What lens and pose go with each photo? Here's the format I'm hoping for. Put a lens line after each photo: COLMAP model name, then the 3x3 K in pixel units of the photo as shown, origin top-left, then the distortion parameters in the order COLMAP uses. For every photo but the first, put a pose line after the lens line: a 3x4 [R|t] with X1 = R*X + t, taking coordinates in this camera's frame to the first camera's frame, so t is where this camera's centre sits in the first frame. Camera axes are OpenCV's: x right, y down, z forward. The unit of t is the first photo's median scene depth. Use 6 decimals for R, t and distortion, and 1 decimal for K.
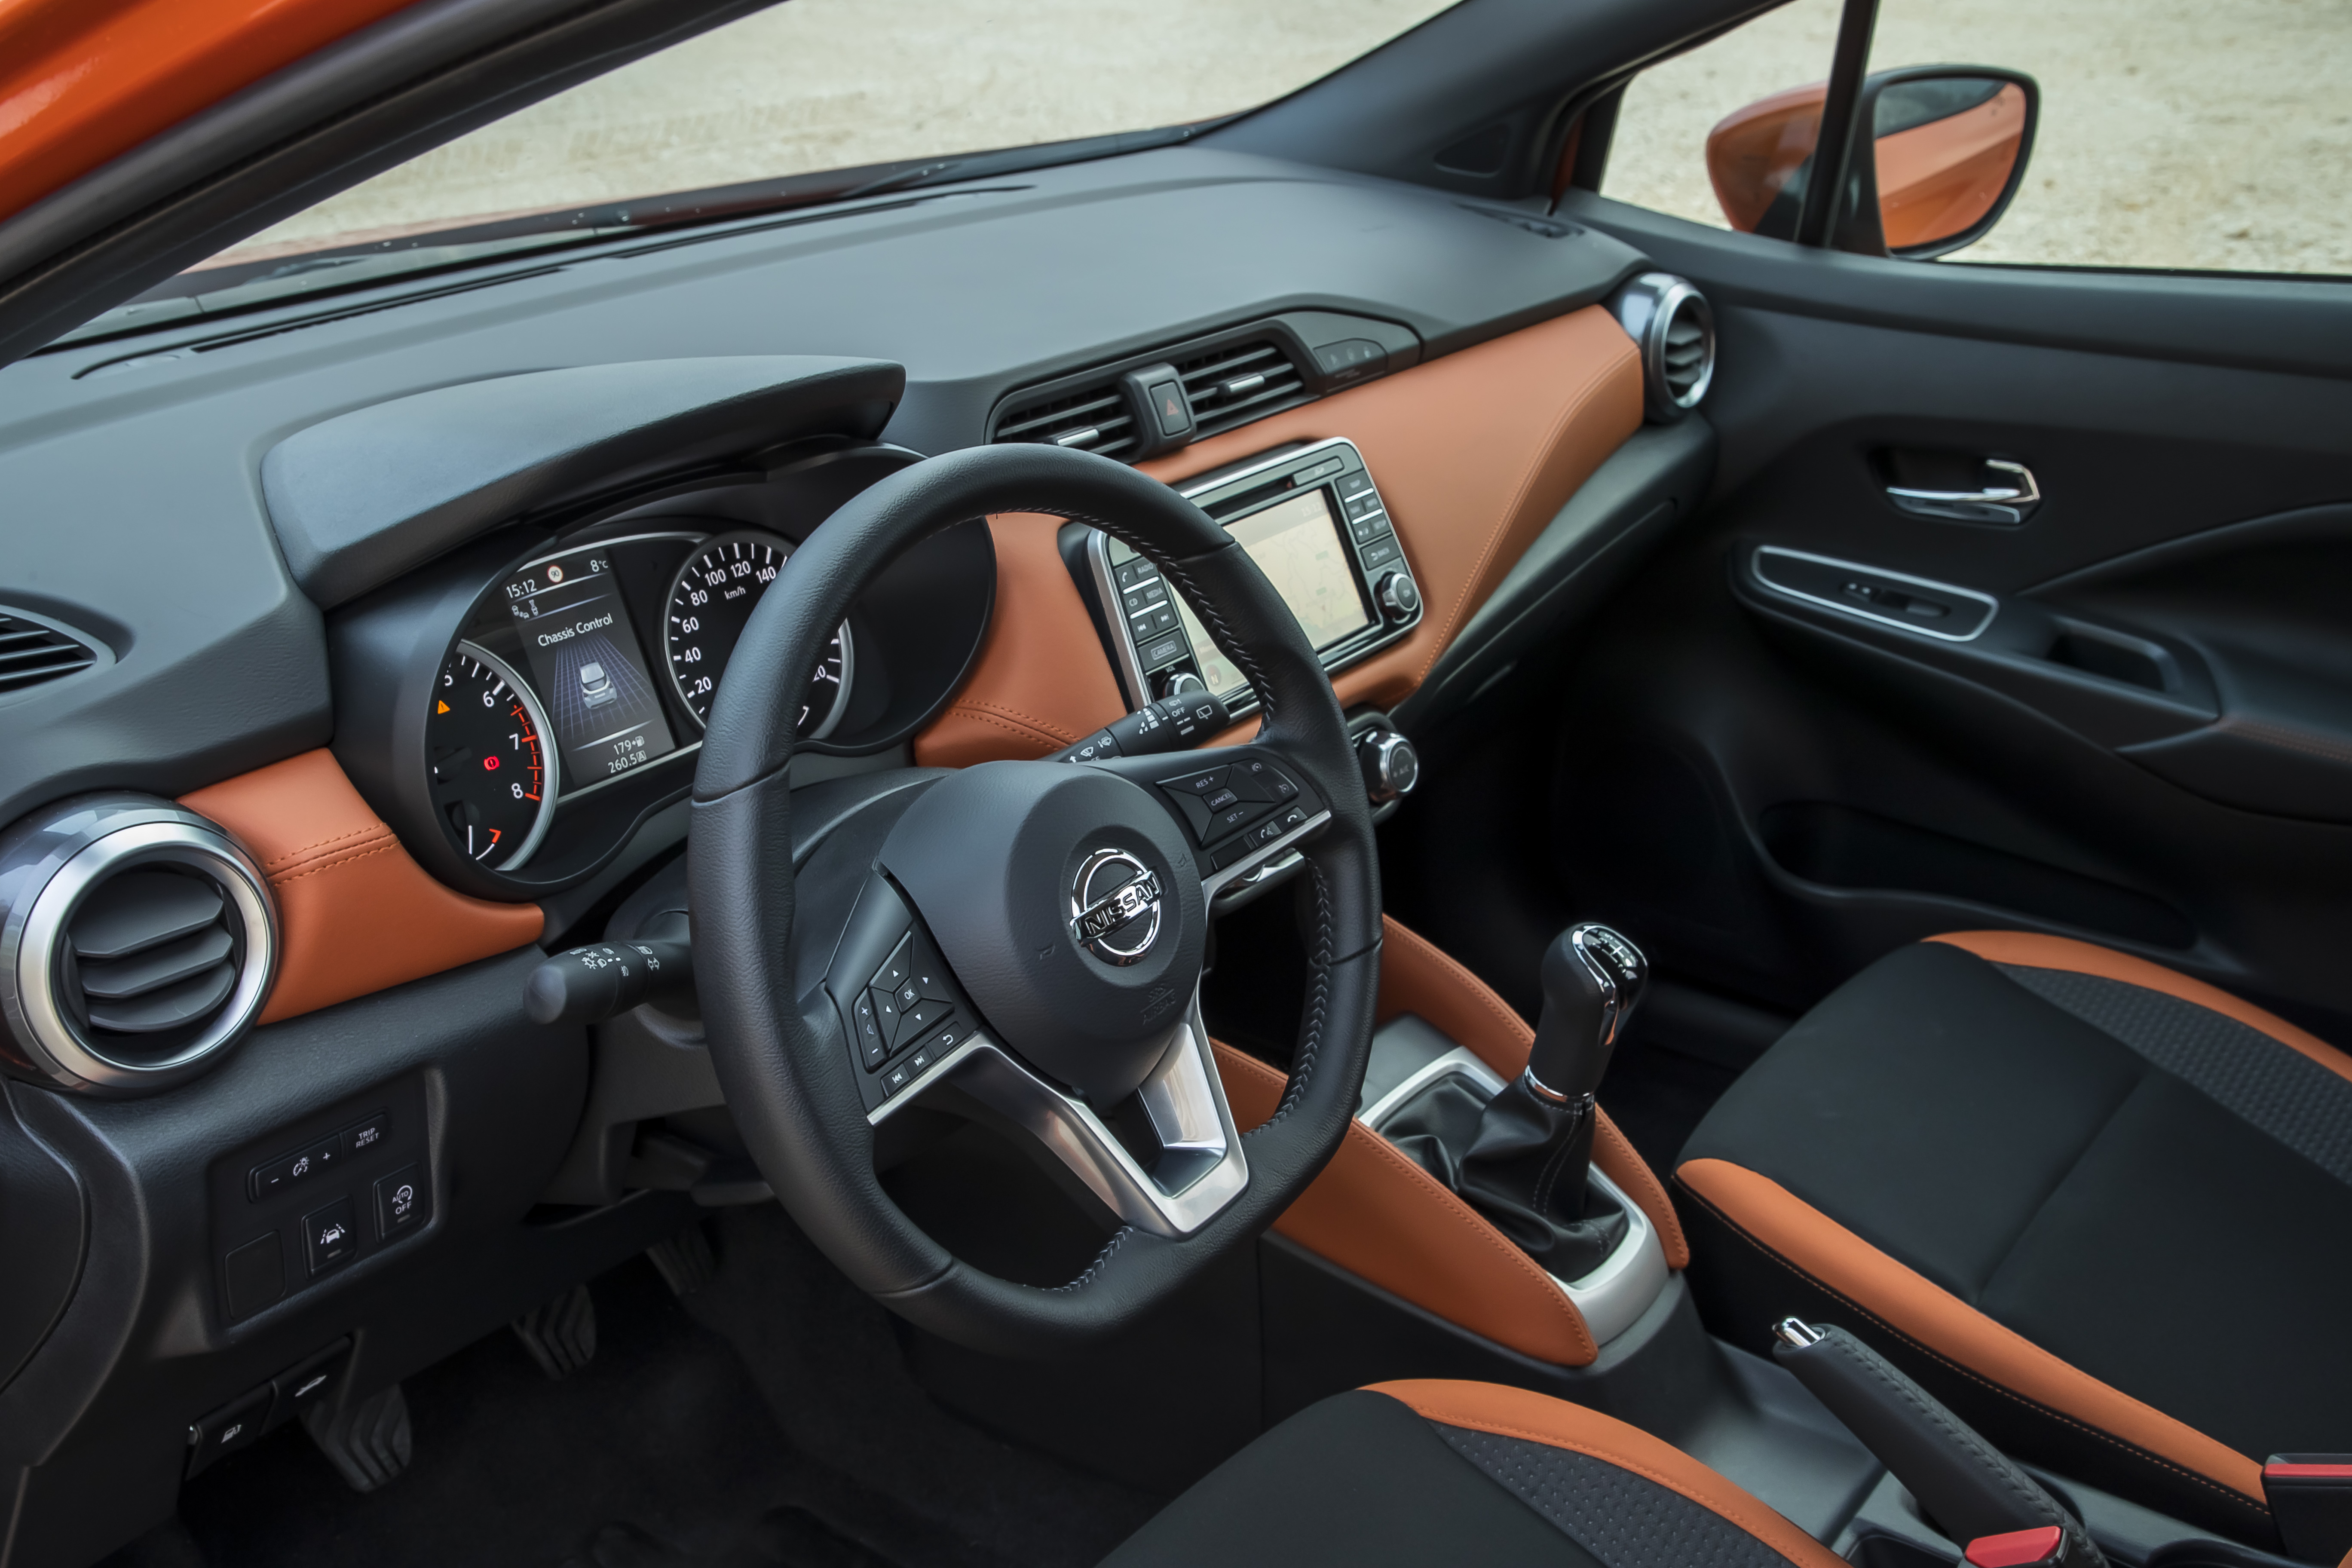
lens RADIAL K [[2353.1, 0, 1185.3], [0, 2353.1, 782.7], [0, 0, 1]] dist [0.073378, 0.000000]
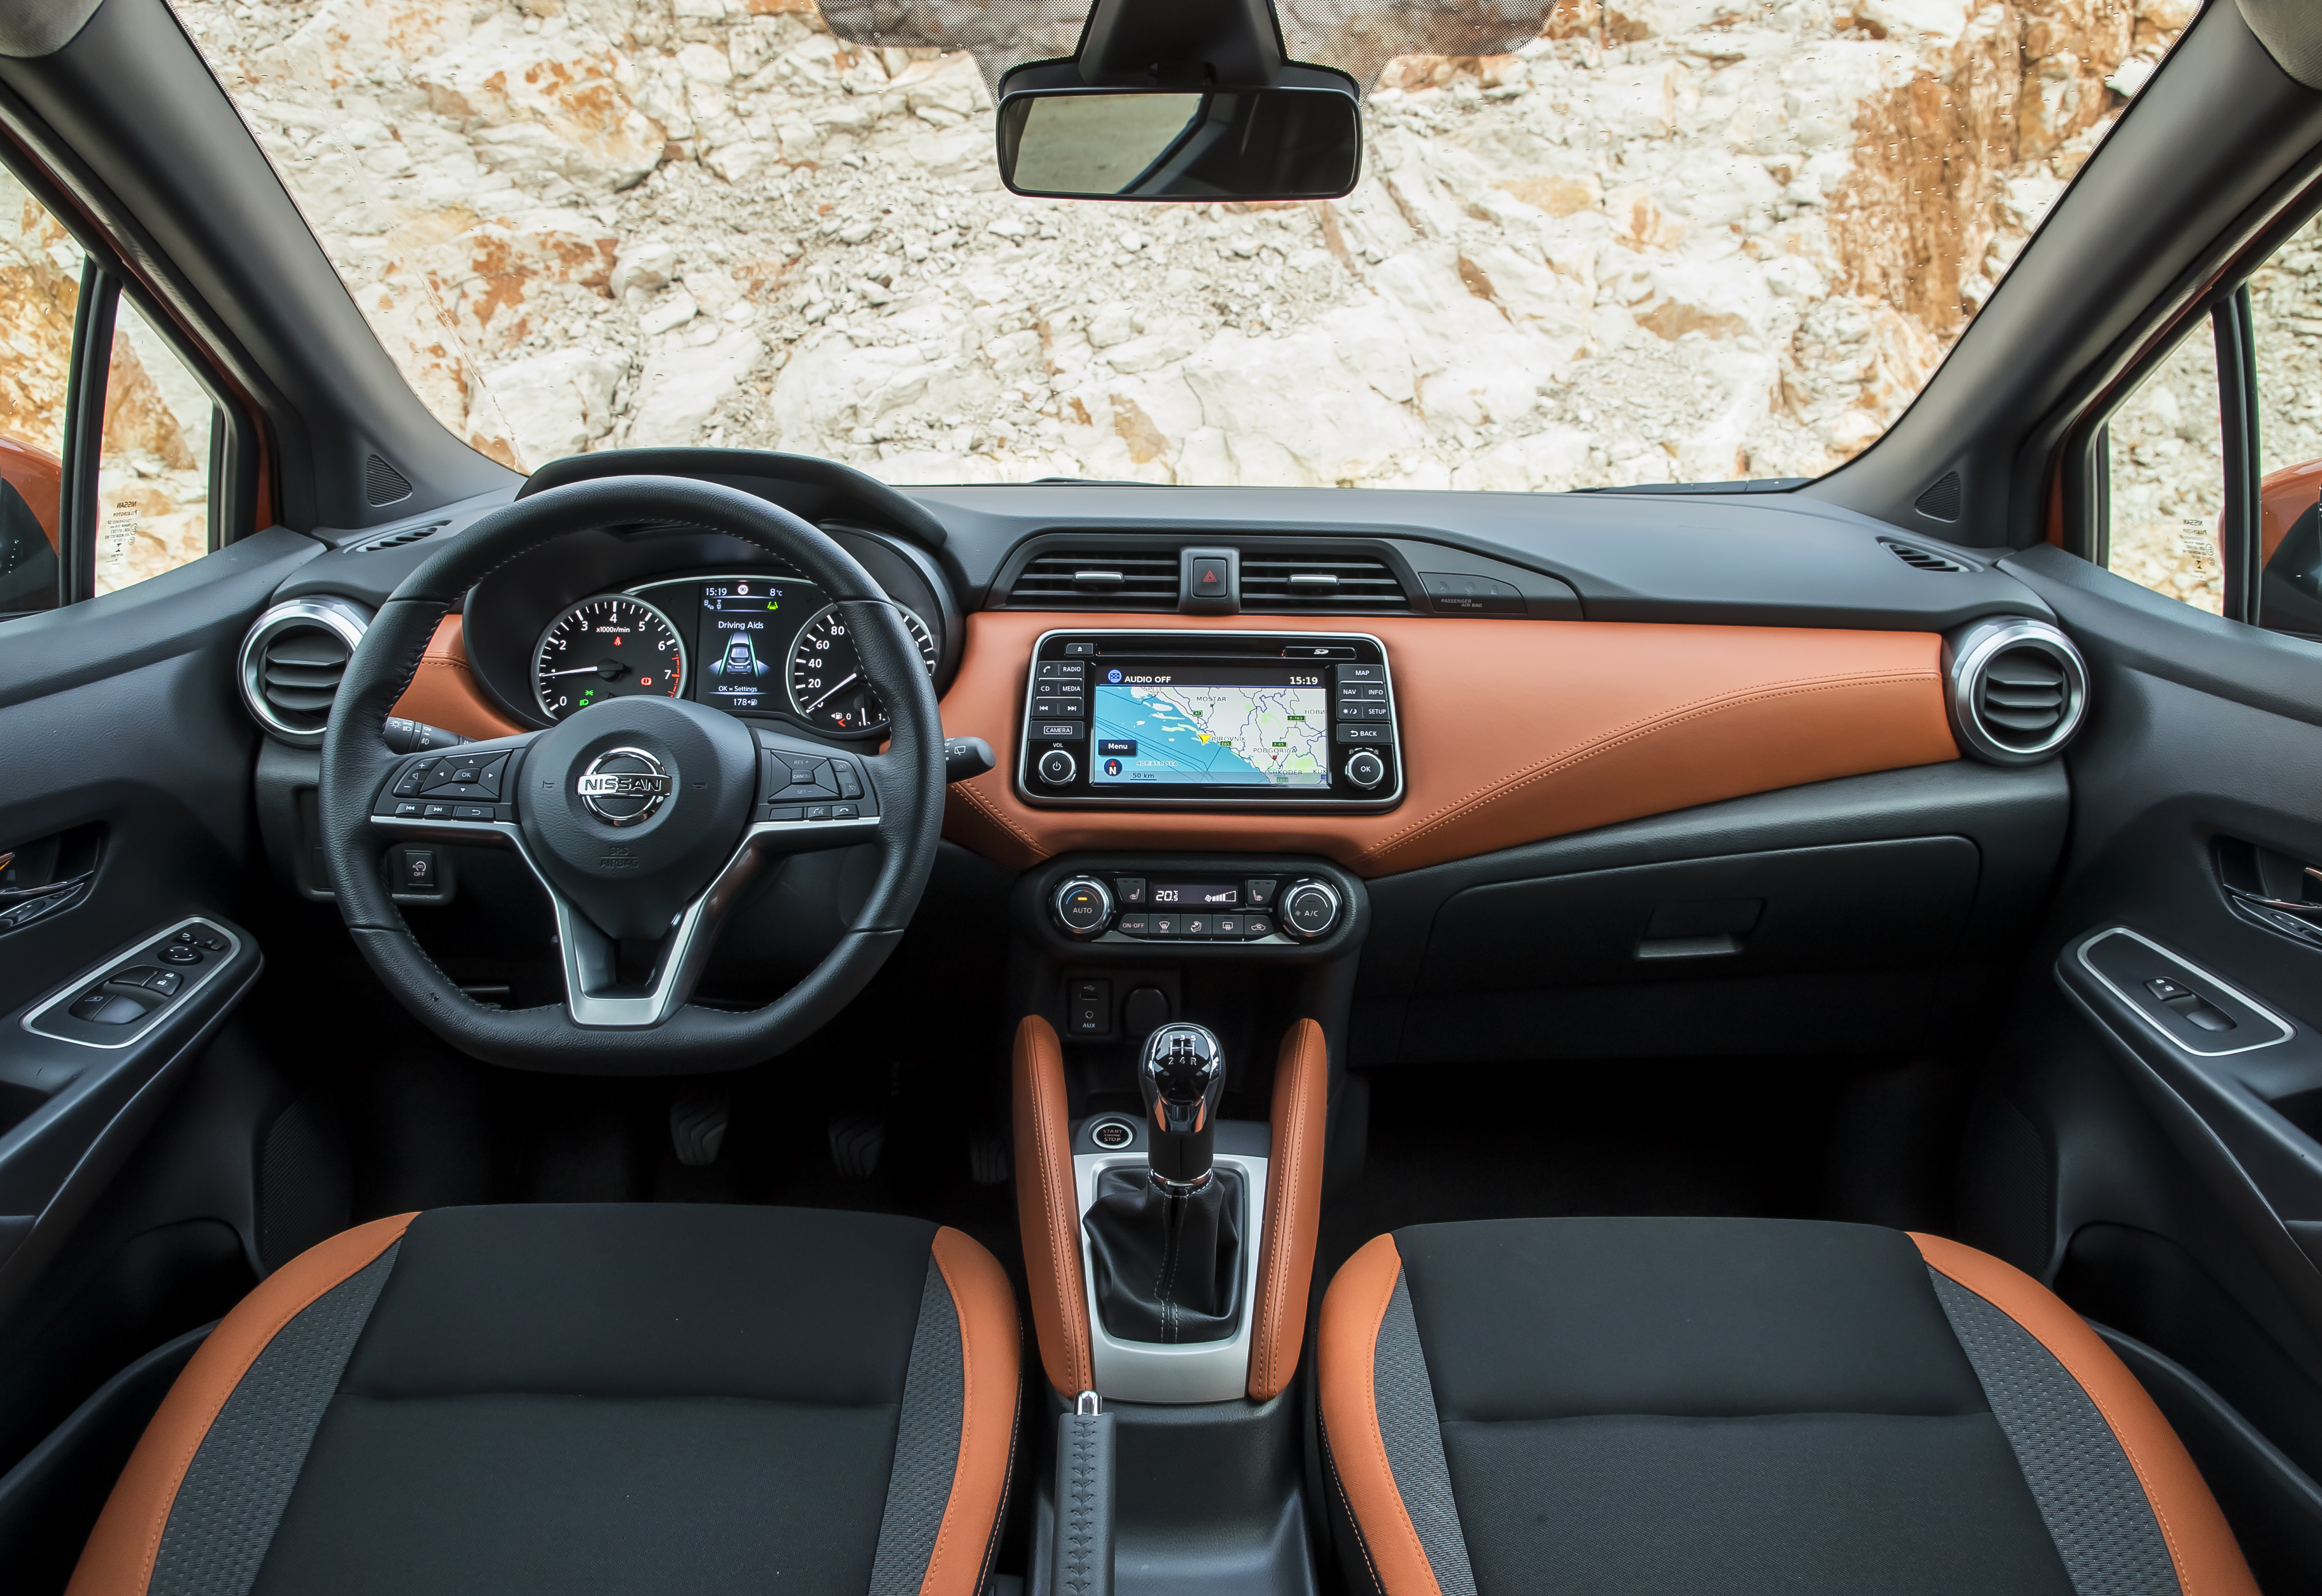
lens RADIAL K [[1797.1, 0, 1183.3], [0, 1797.1, 793.7], [0, 0, 1]] dist [-0.050391, 0.029345]
pose [[0.624986, 0.194320, -0.756063, 0.812499], [-0.322992, 0.946102, -0.023832, -0.023007], [0.710681, 0.259097, 0.654064, 0.425589]]
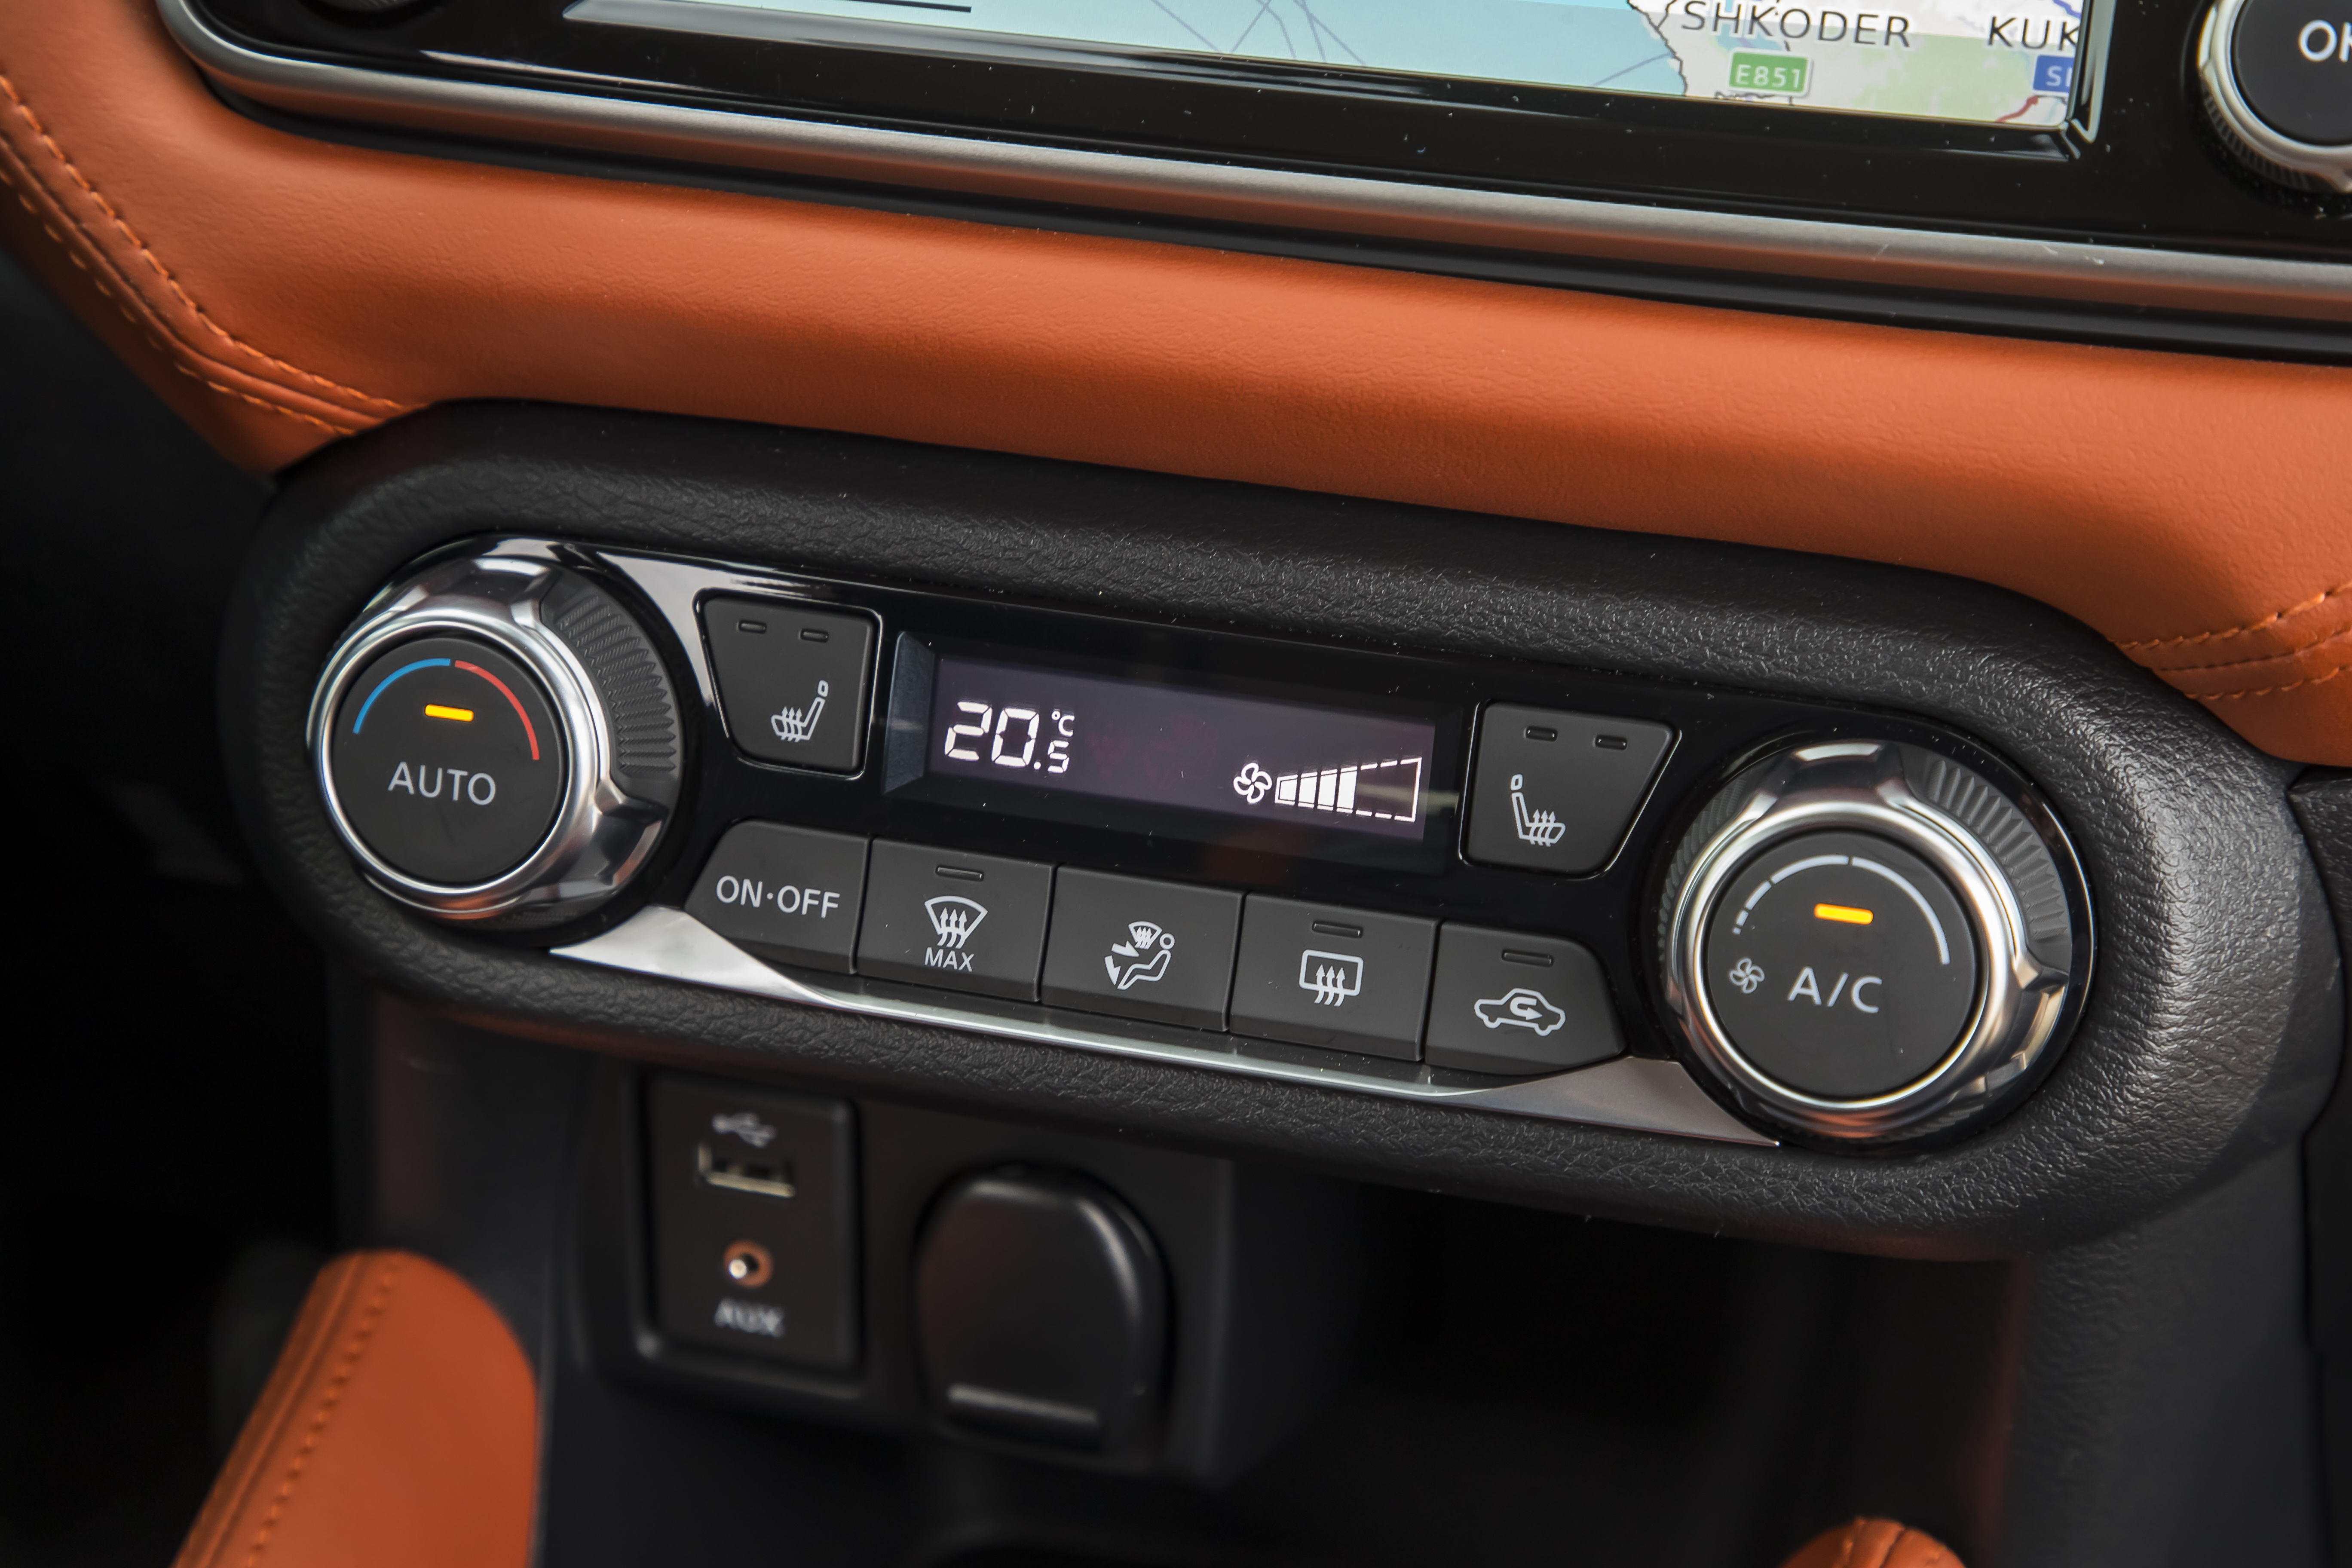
lens RADIAL K [[4680.6, 0, 1162.2], [0, 4680.6, 773.3], [0, 0, 1]] dist [0.217944, 0.000000]
pose [[0.339533, 0.395227, -0.853530, 0.421080], [-0.378874, 0.888032, 0.260487, -0.105144], [0.860913, 0.234936, 0.451257, 0.920851]]
